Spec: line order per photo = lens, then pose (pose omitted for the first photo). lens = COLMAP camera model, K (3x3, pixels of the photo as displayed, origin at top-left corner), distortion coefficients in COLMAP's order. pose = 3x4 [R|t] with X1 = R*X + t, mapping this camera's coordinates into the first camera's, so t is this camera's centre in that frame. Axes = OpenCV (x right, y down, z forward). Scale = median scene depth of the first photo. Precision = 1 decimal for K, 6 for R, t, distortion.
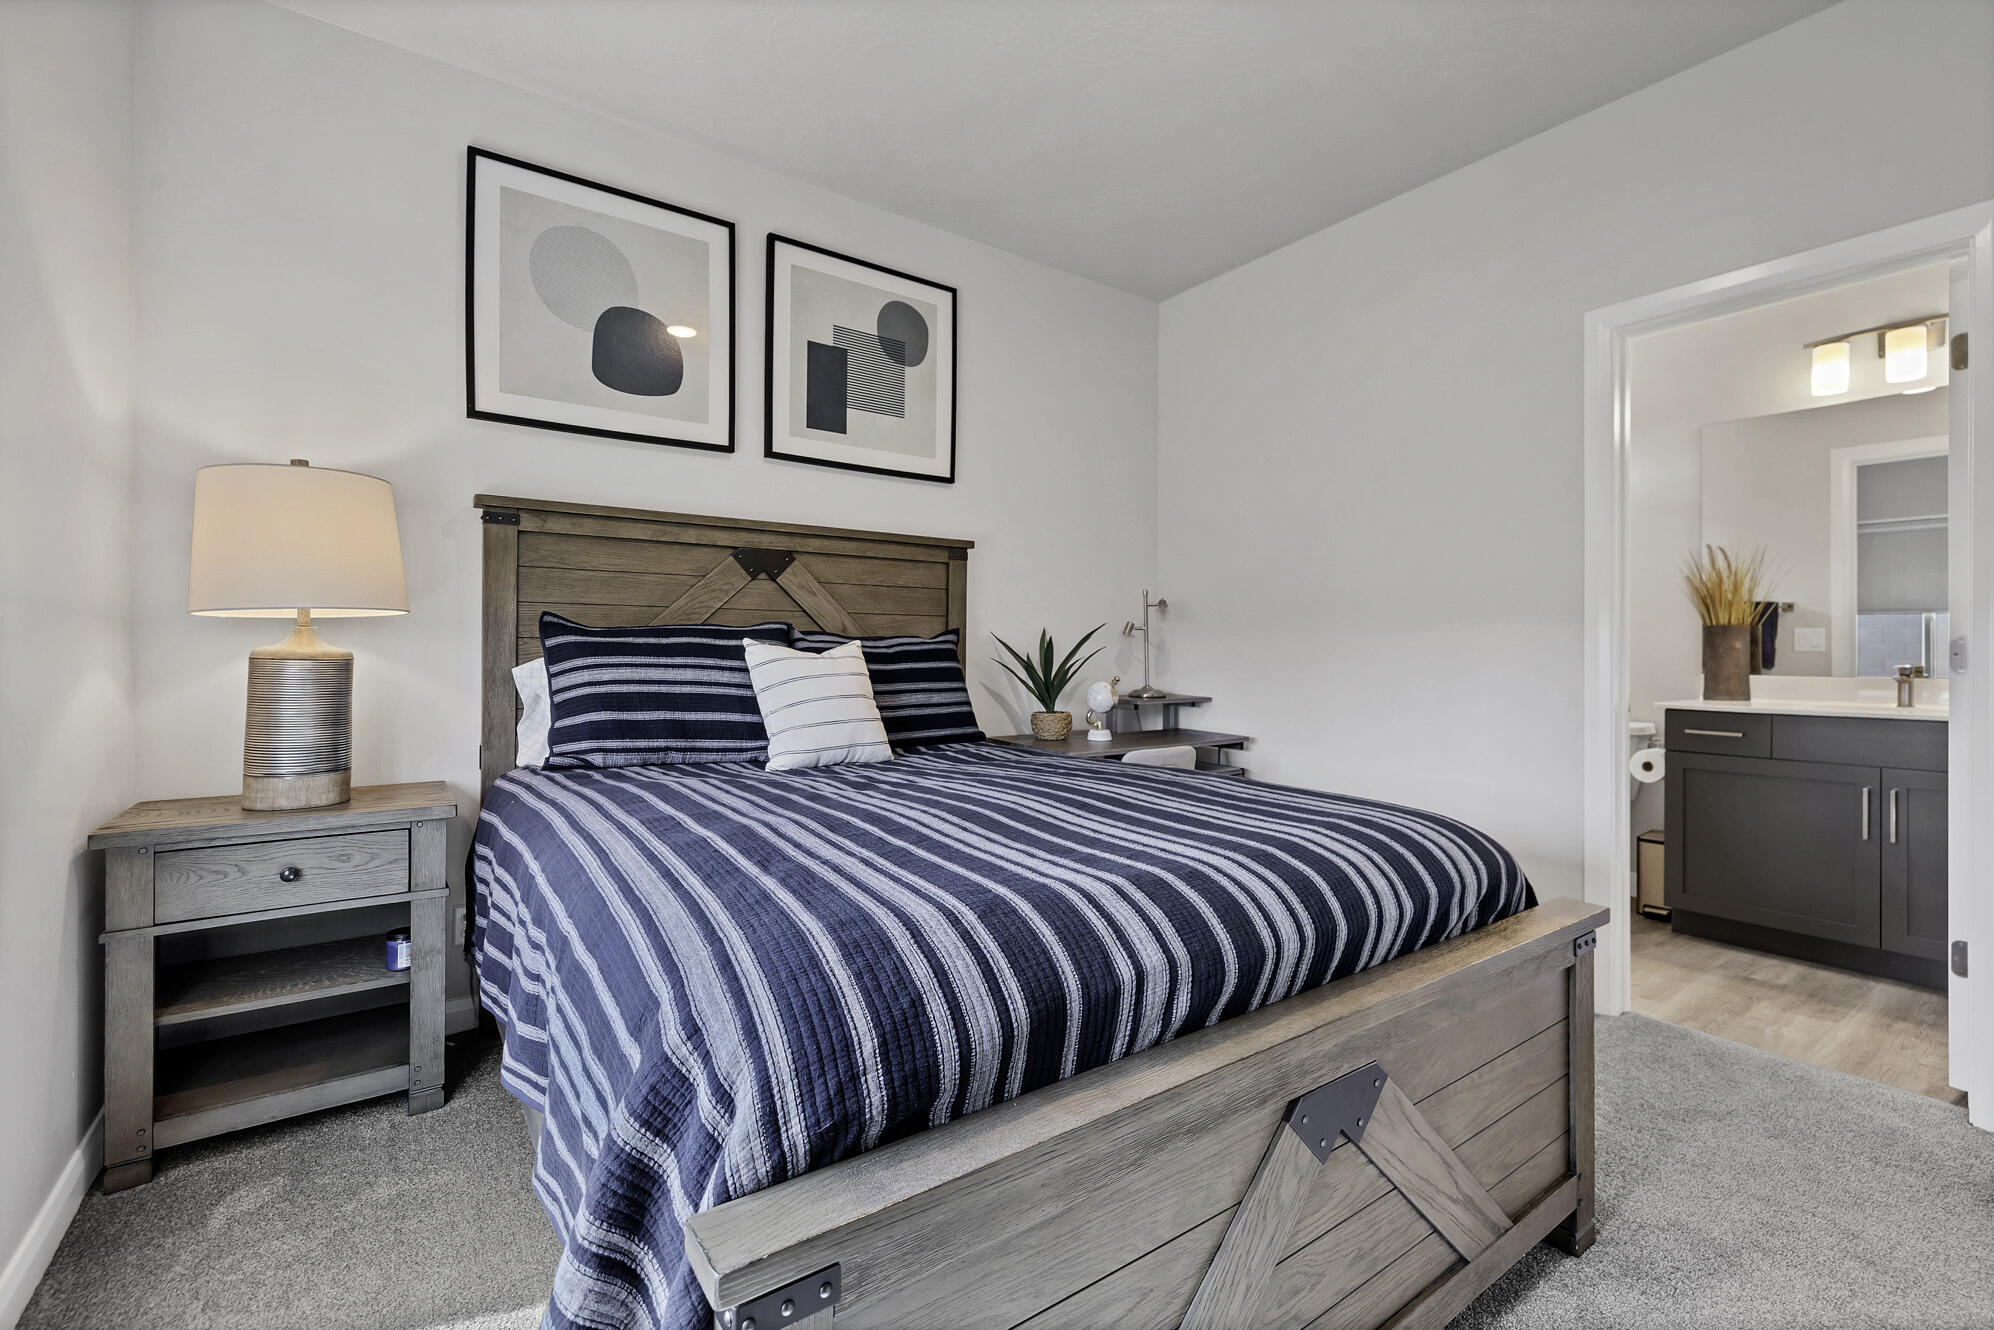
lens RADIAL K [[860.7, 0, 997.0], [0, 860.7, 665.0], [0, 0, 1]] dist [-0.001339, -0.000169]
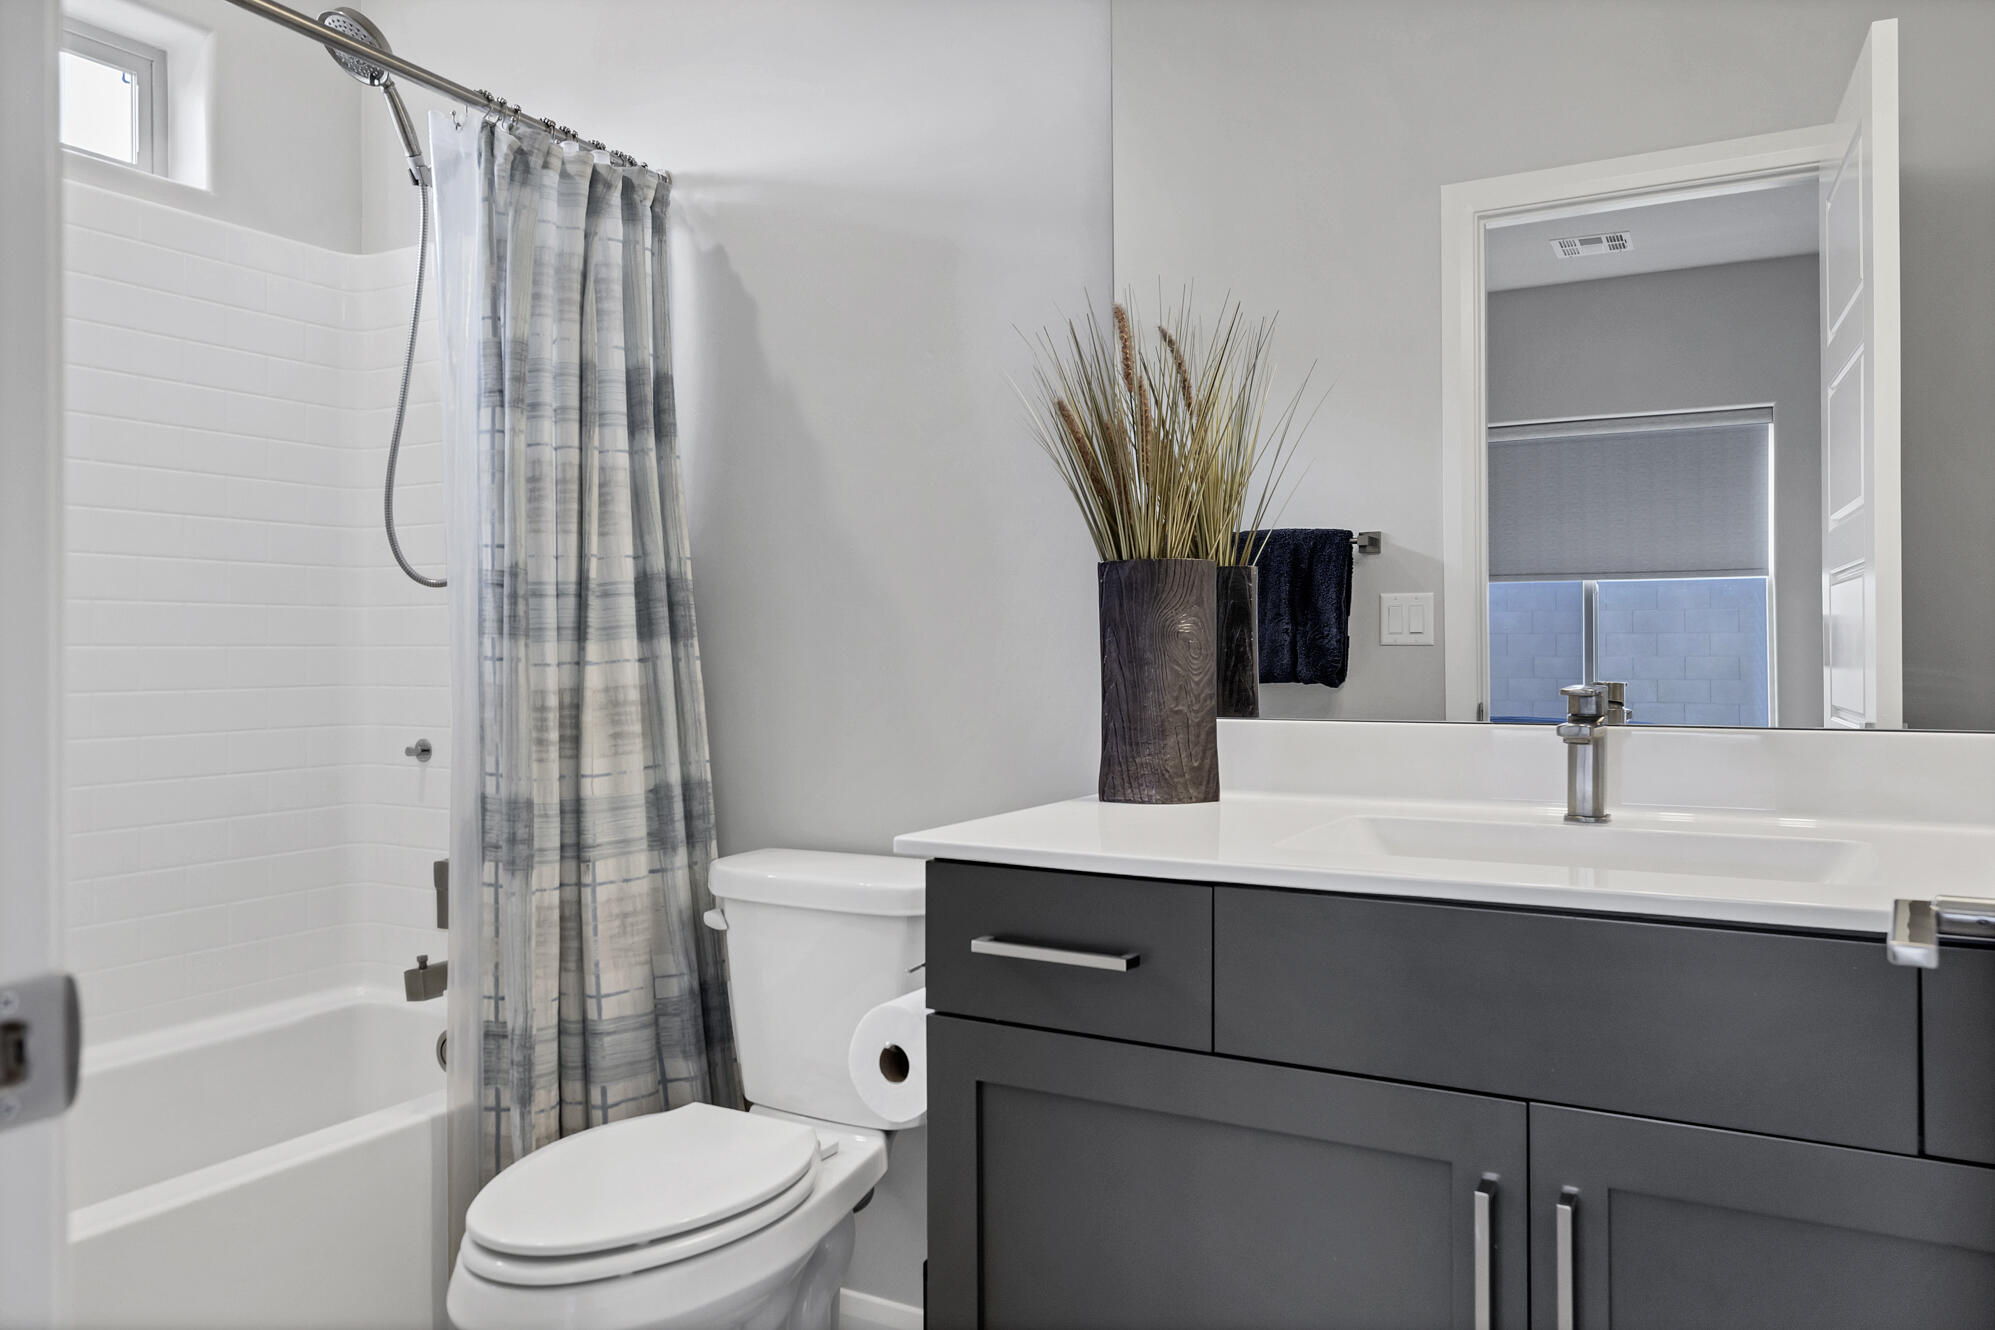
lens RADIAL K [[1406.1, 0, 997.5], [0, 1406.1, 665.0], [0, 0, 1]] dist [0.001034, 0.000175]
pose [[0.905997, -0.006832, 0.423229, 0.573356], [0.006619, 0.999976, 0.001974, -0.009624], [-0.423233, 0.001013, 0.906021, 0.555506]]
